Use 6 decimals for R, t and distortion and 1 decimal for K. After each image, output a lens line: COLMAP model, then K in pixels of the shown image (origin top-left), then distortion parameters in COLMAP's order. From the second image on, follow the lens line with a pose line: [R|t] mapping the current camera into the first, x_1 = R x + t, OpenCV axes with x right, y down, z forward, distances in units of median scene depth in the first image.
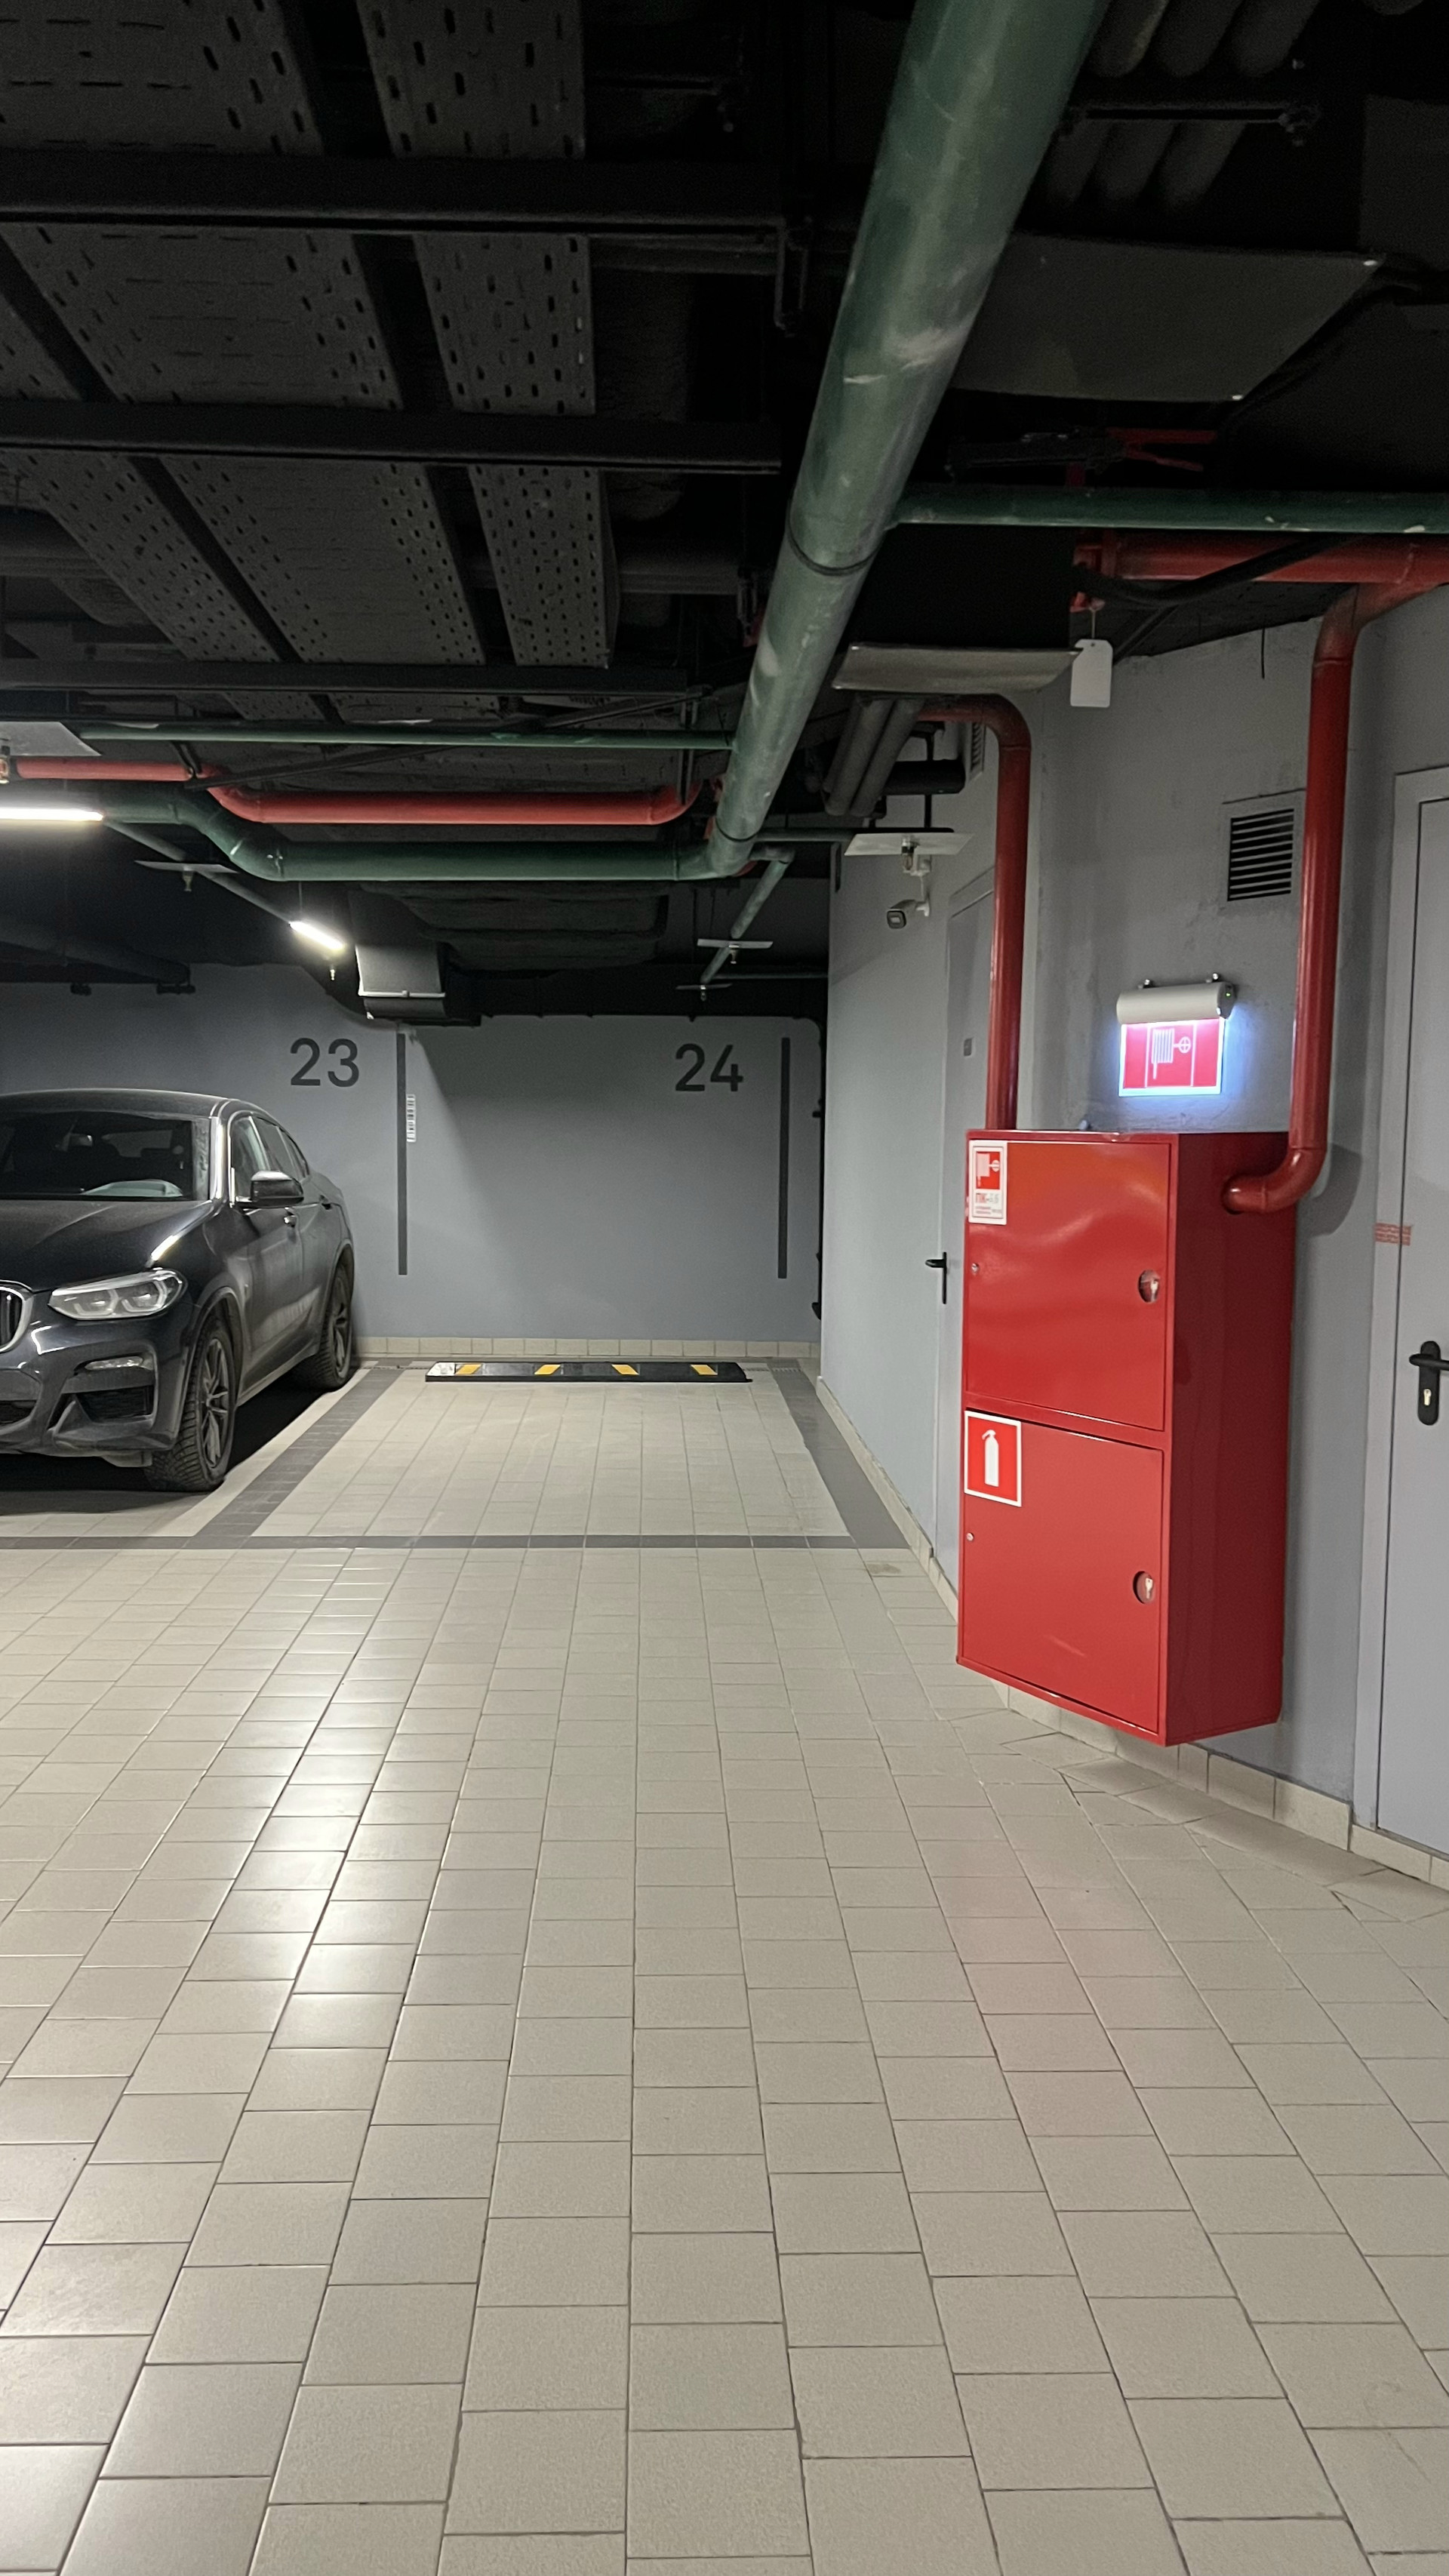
lens RADIAL K [[1963.8, 0, 717.4], [0, 1963.8, 1271.2], [0, 0, 1]] dist [-0.004934, -0.013324]
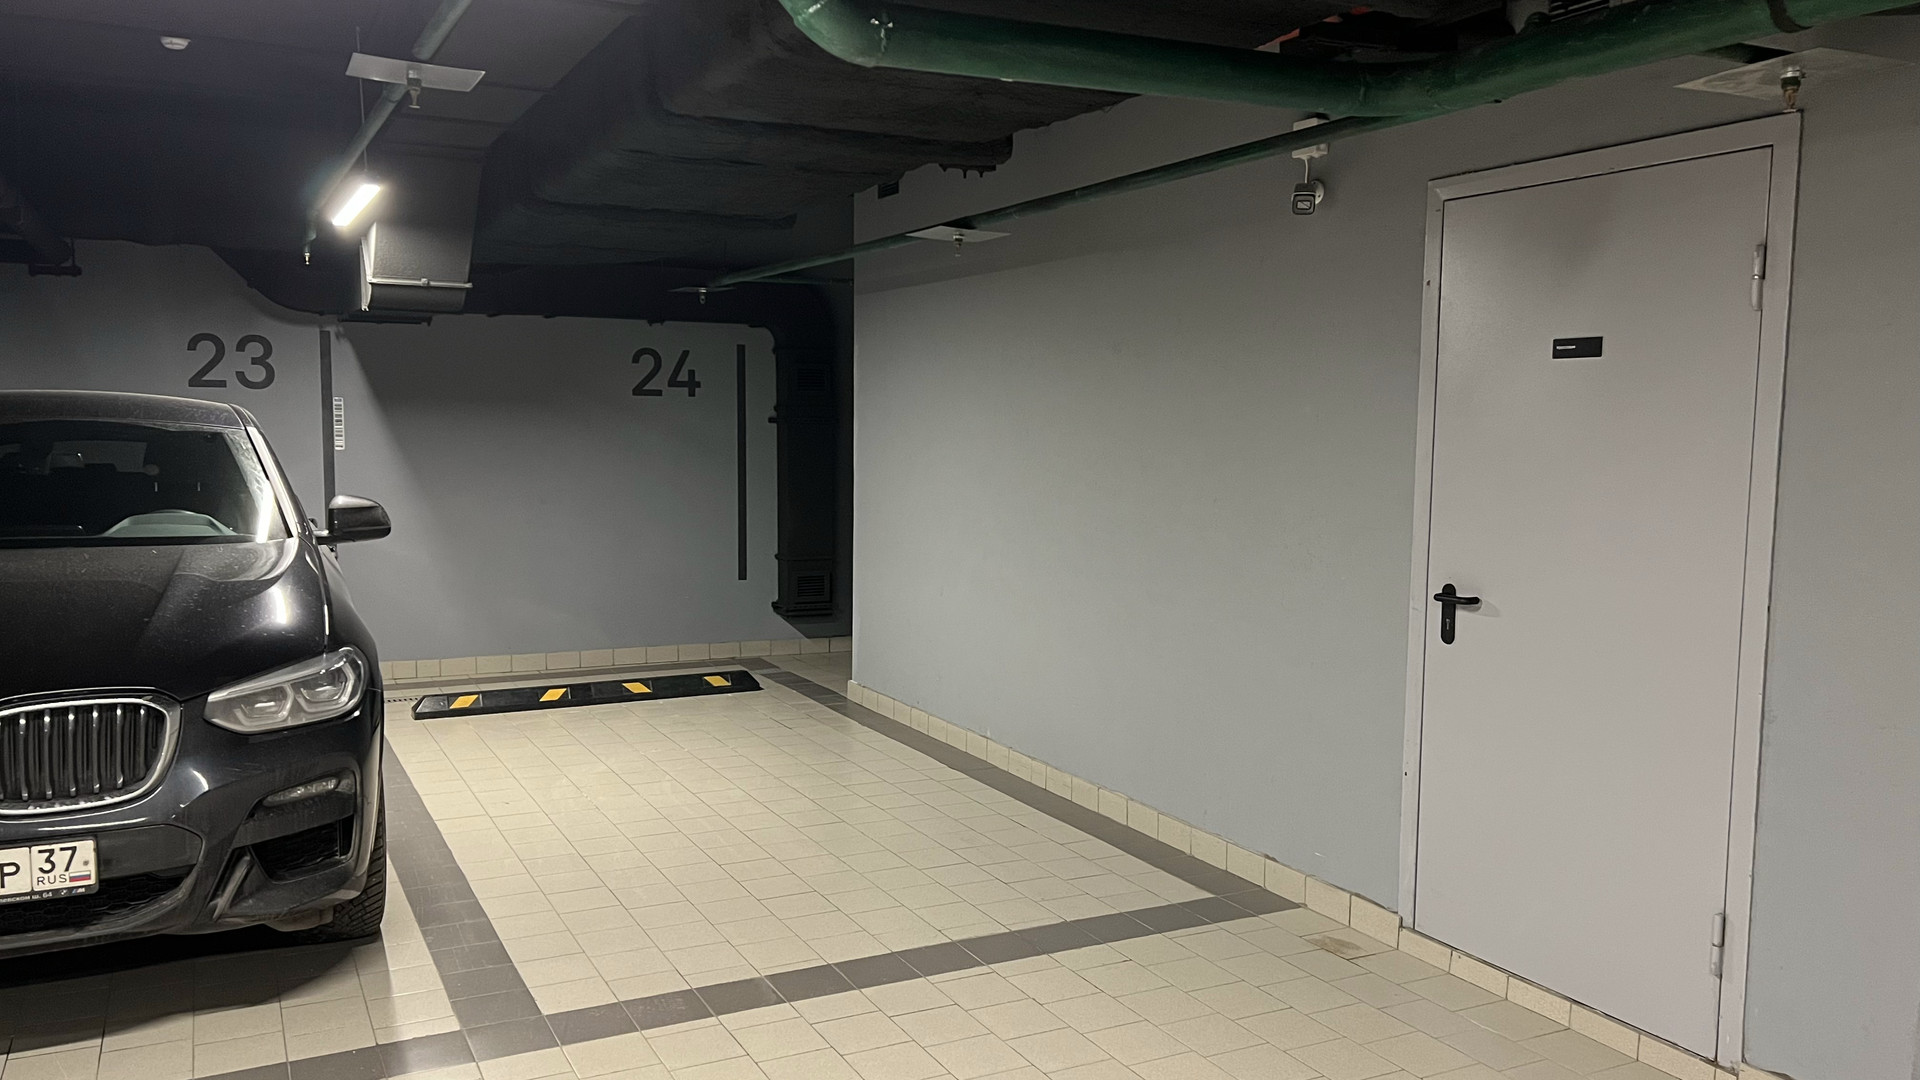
lens RADIAL K [[1463.8, 0, 960.3], [0, 1463.8, 556.6], [0, 0, 1]] dist [-0.004934, -0.013324]
pose [[0.903462, -0.040260, 0.426773, -0.193418], [0.032247, 0.999142, 0.025989, -0.025449], [-0.427453, -0.009717, 0.903985, 0.270058]]
